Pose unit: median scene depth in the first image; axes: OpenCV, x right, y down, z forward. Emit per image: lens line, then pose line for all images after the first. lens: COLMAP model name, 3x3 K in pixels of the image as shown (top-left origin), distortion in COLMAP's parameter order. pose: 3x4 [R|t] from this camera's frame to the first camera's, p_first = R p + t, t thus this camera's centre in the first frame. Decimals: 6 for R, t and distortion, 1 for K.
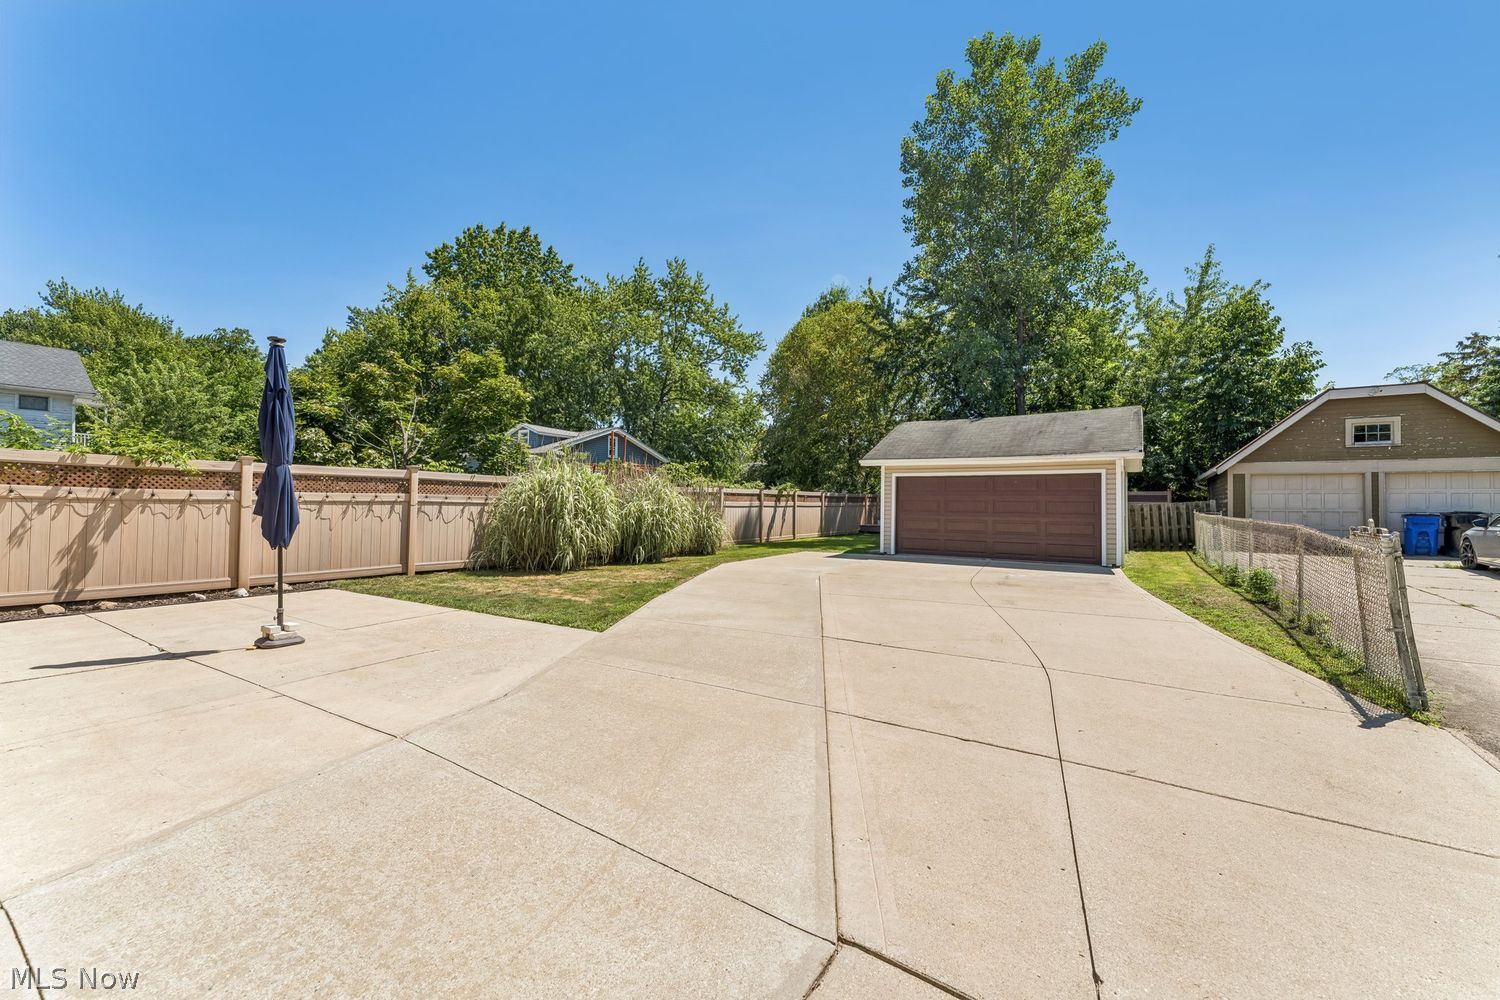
lens RADIAL K [[614.6, 0, 730.3], [0, 614.6, 495.0], [0, 0, 1]] dist [-0.000862, -0.000079]
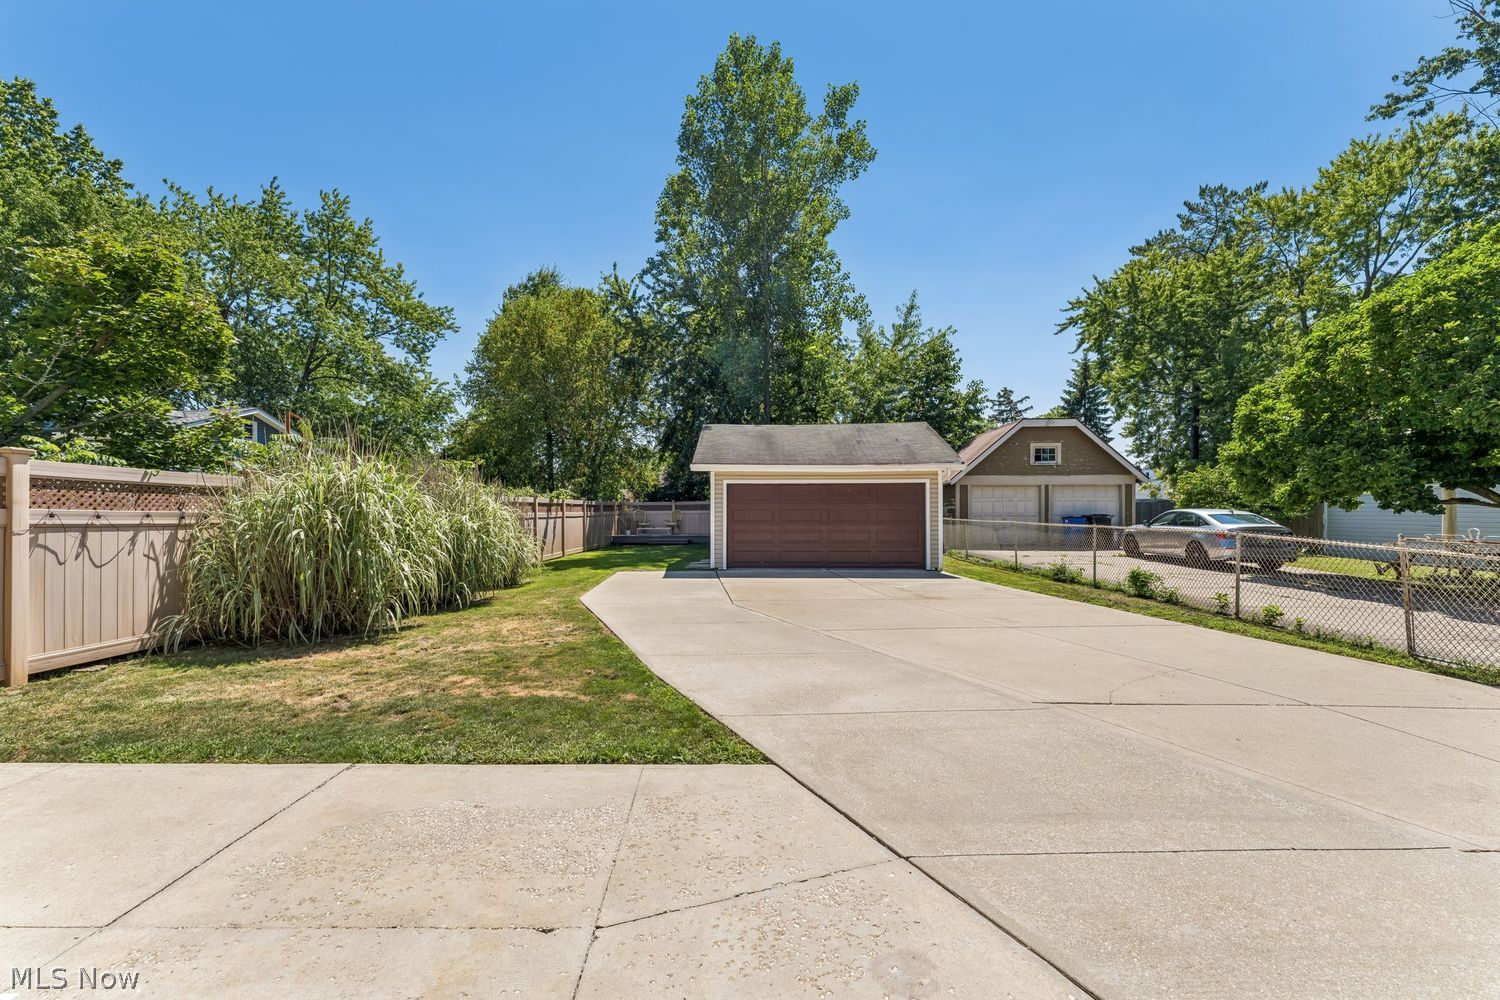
lens RADIAL K [[622.2, 0, 731.5], [0, 622.2, 516.0], [0, 0, 1]] dist [-0.002928, 0.000752]
pose [[0.848488, -0.015022, 0.529002, -0.201917], [0.002627, 0.999704, 0.024175, -0.004284], [-0.529209, -0.019123, 0.848276, 0.209683]]
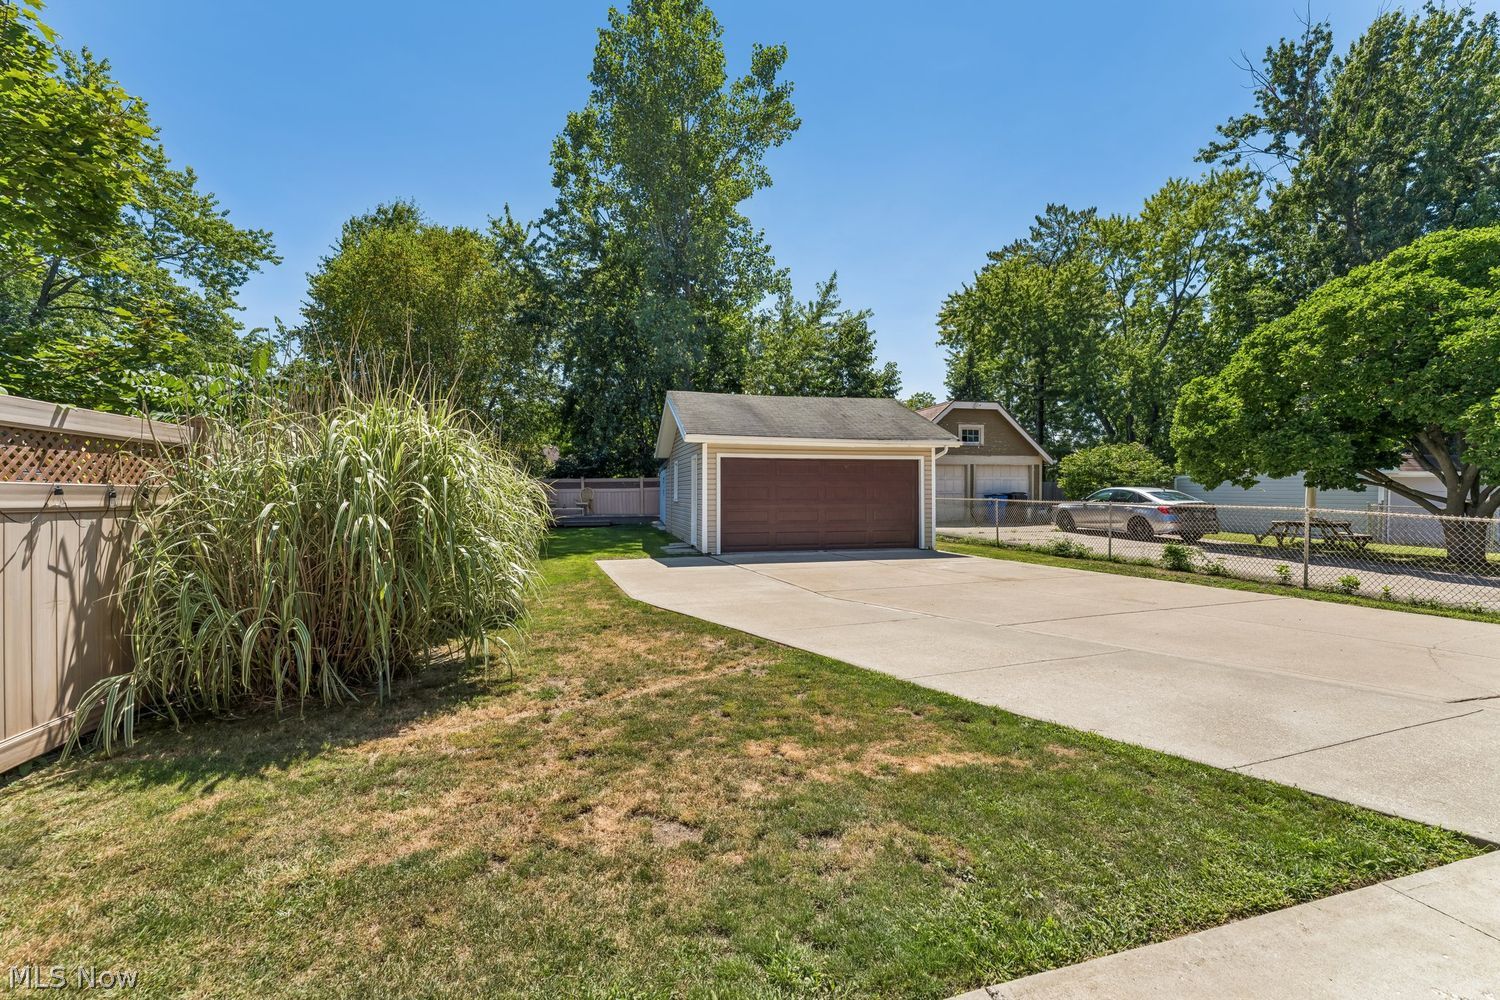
lens RADIAL K [[621.8, 0, 750.0], [0, 621.8, 500.0], [0, 0, 1]] dist [0.000773, -0.000254]
pose [[0.661719, -0.022375, 0.749418, -0.304515], [-0.002981, 0.999468, 0.032473, -0.000687], [-0.749746, -0.023722, 0.661300, 0.421054]]
